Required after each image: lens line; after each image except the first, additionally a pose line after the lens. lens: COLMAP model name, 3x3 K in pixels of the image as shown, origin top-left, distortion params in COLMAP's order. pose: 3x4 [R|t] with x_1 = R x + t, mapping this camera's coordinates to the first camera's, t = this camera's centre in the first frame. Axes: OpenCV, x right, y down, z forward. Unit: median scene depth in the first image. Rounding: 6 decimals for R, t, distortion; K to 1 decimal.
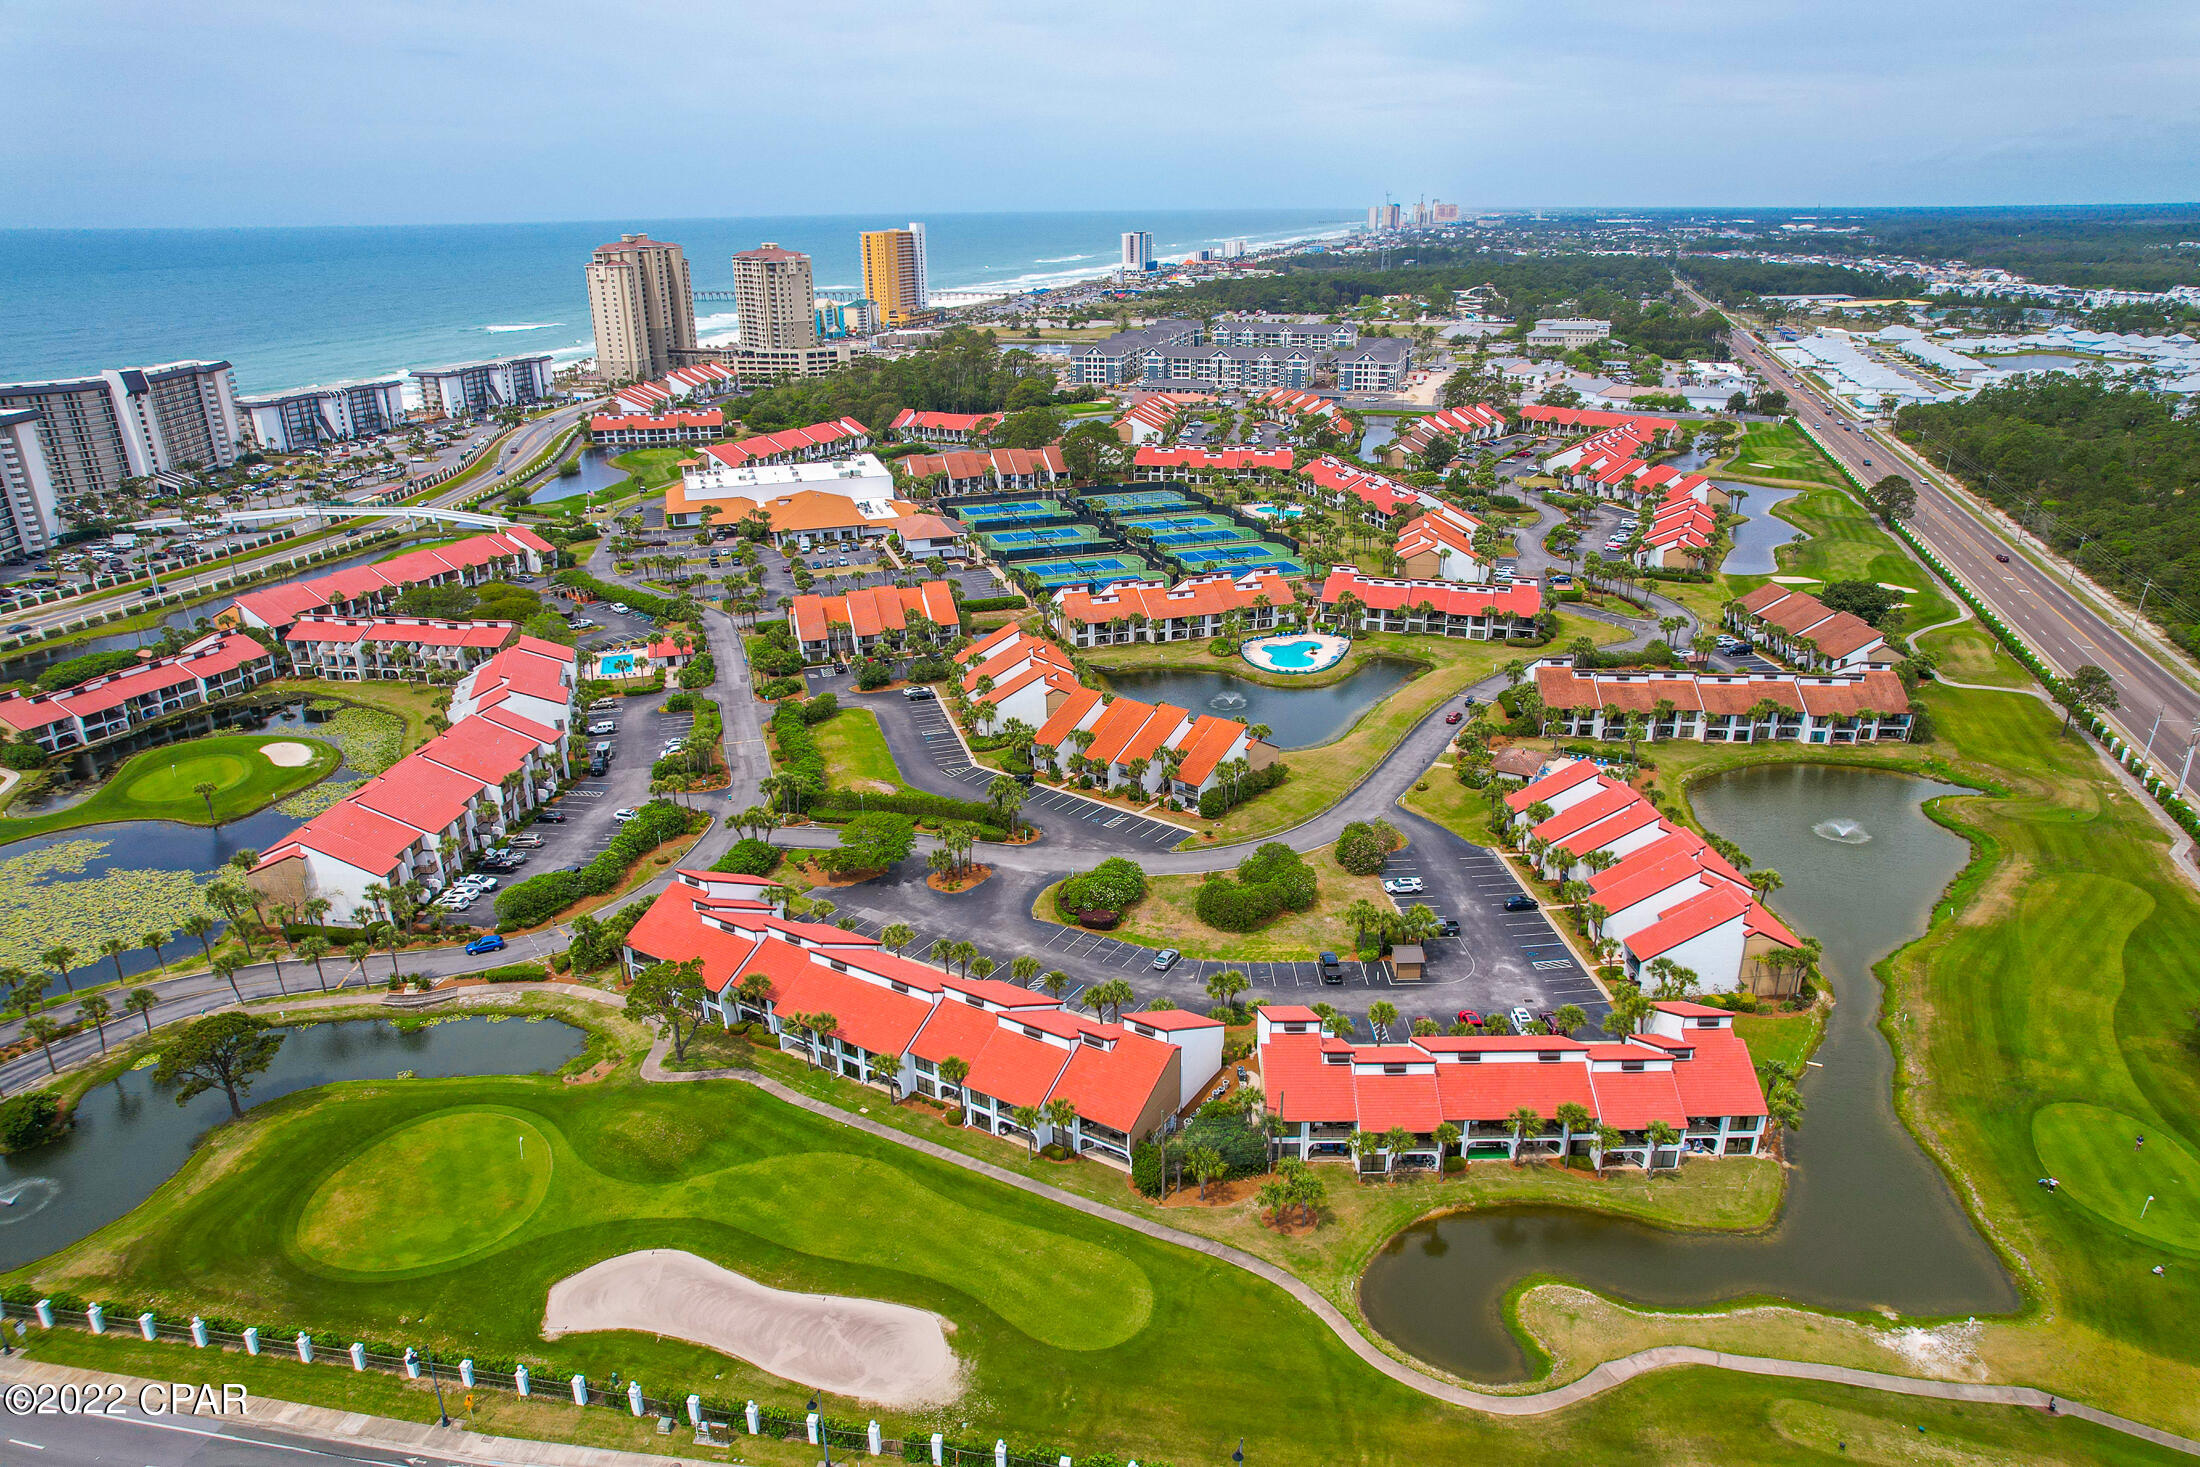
lens RADIAL K [[1429.0, 0, 1110.5], [0, 1429.0, 736.2], [0, 0, 1]] dist [-0.069329, 0.064918]
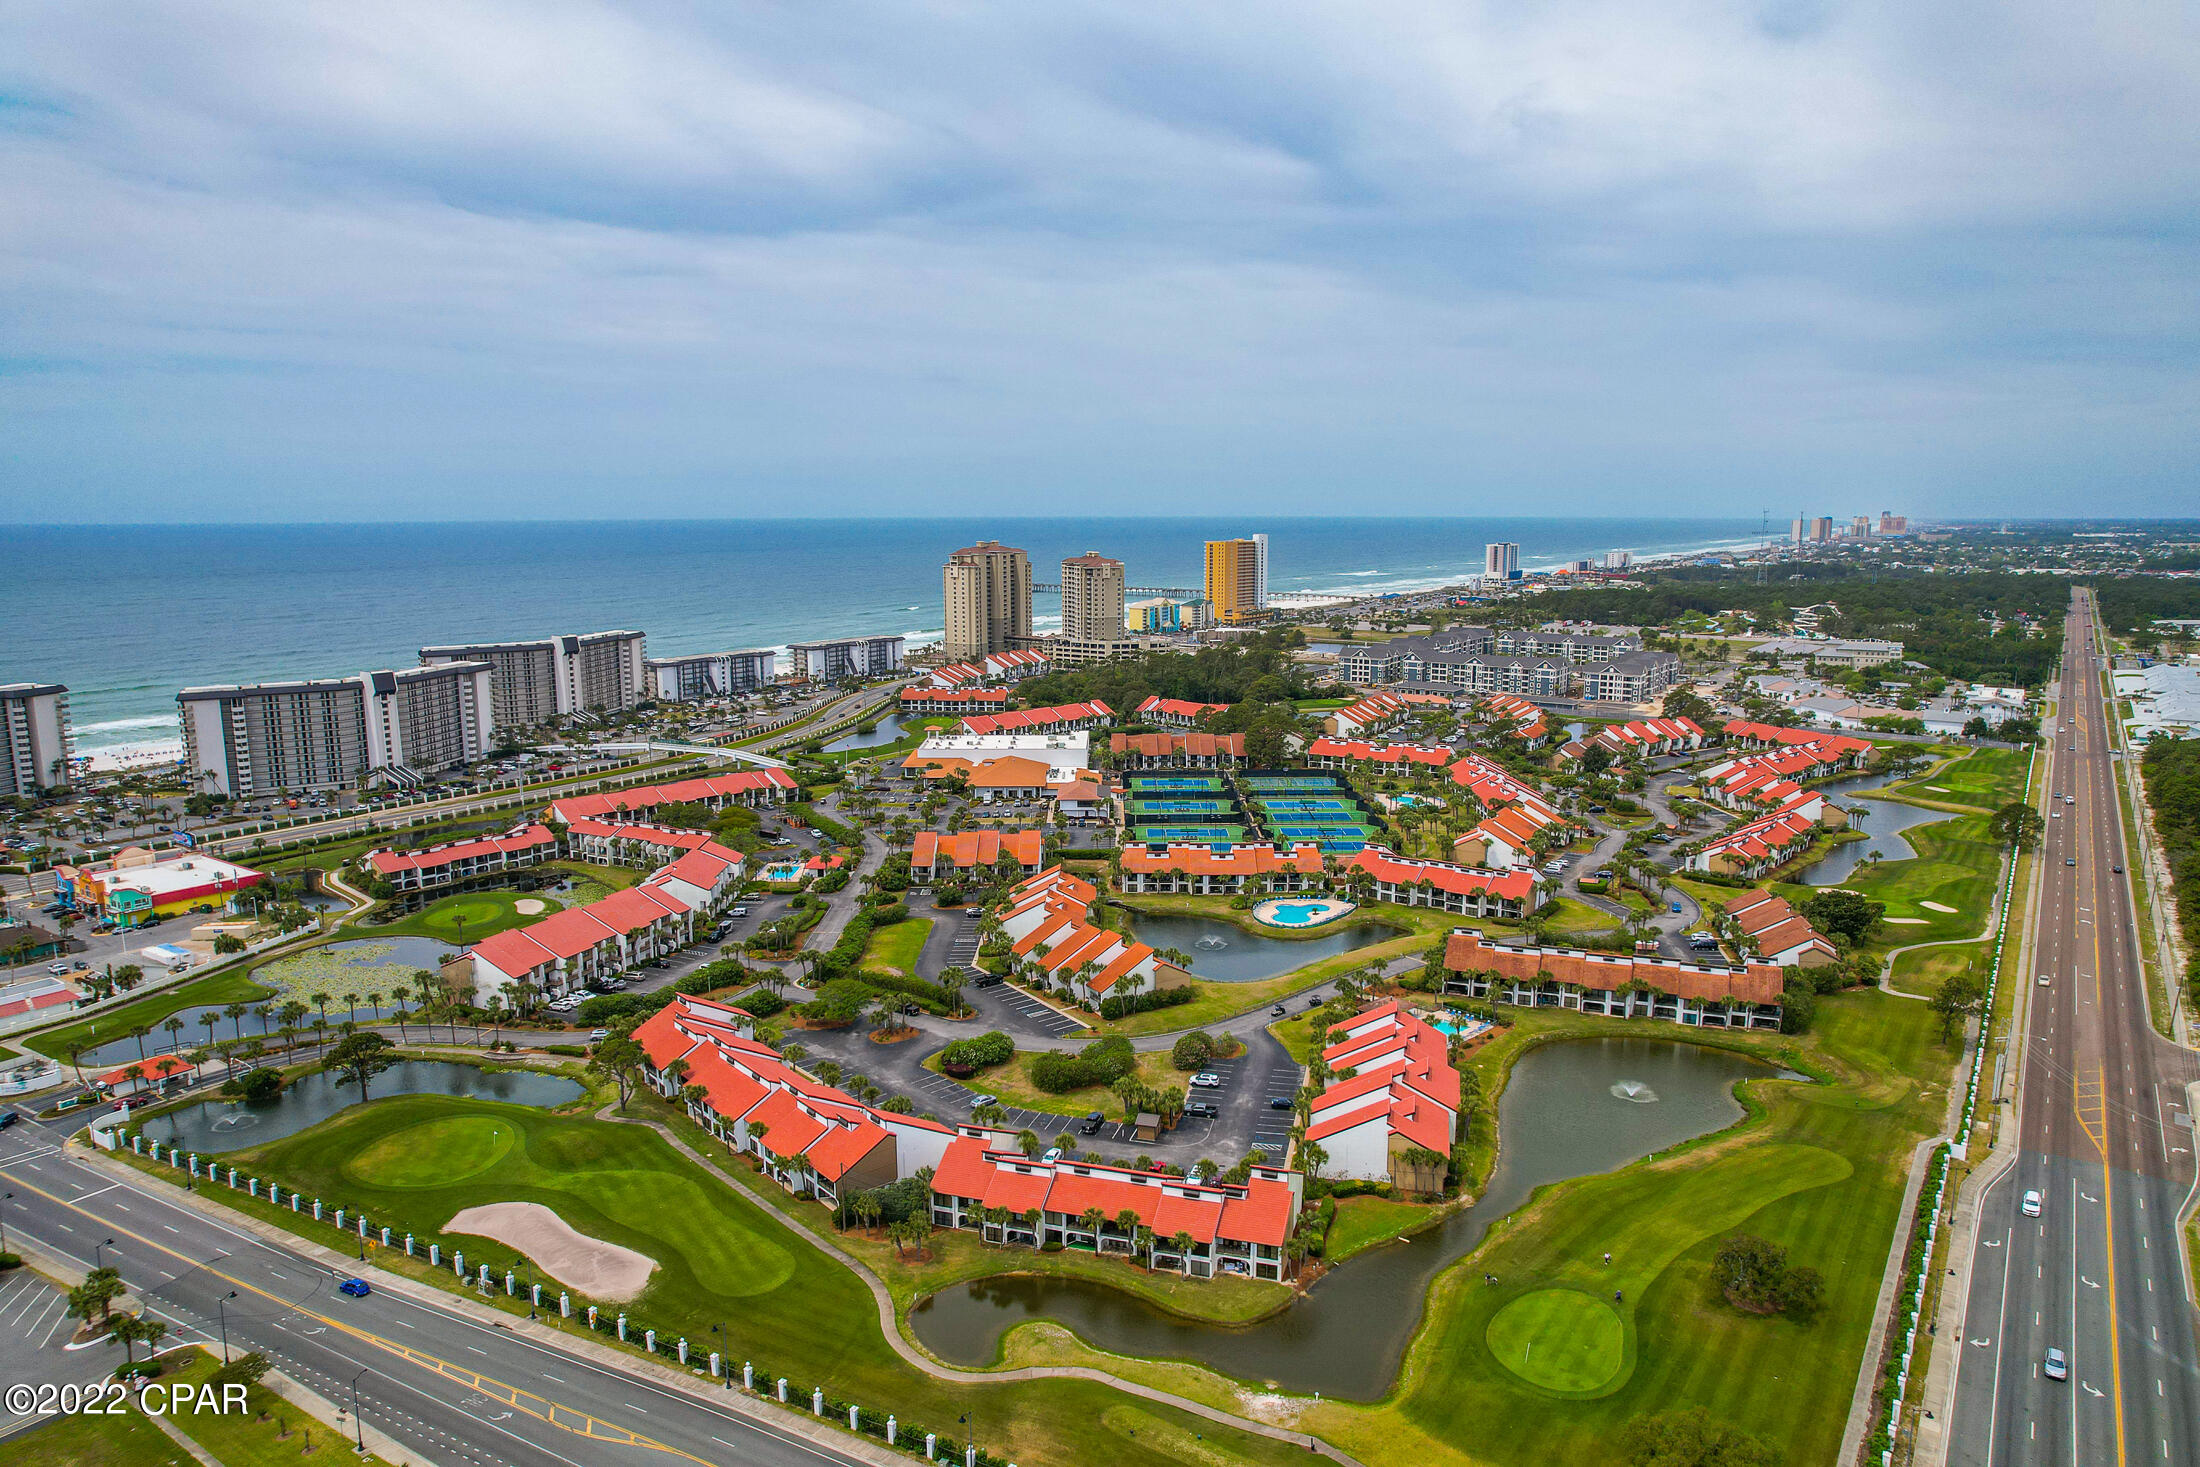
lens RADIAL K [[1429.0, 0, 1110.5], [0, 1429.0, 736.2], [0, 0, 1]] dist [-0.069329, 0.064918]
pose [[0.953642, 0.056634, -0.295565, 0.296650], [-0.114120, 0.976833, -0.181035, 0.028117], [0.278465, 0.206372, 0.938013, -0.160814]]
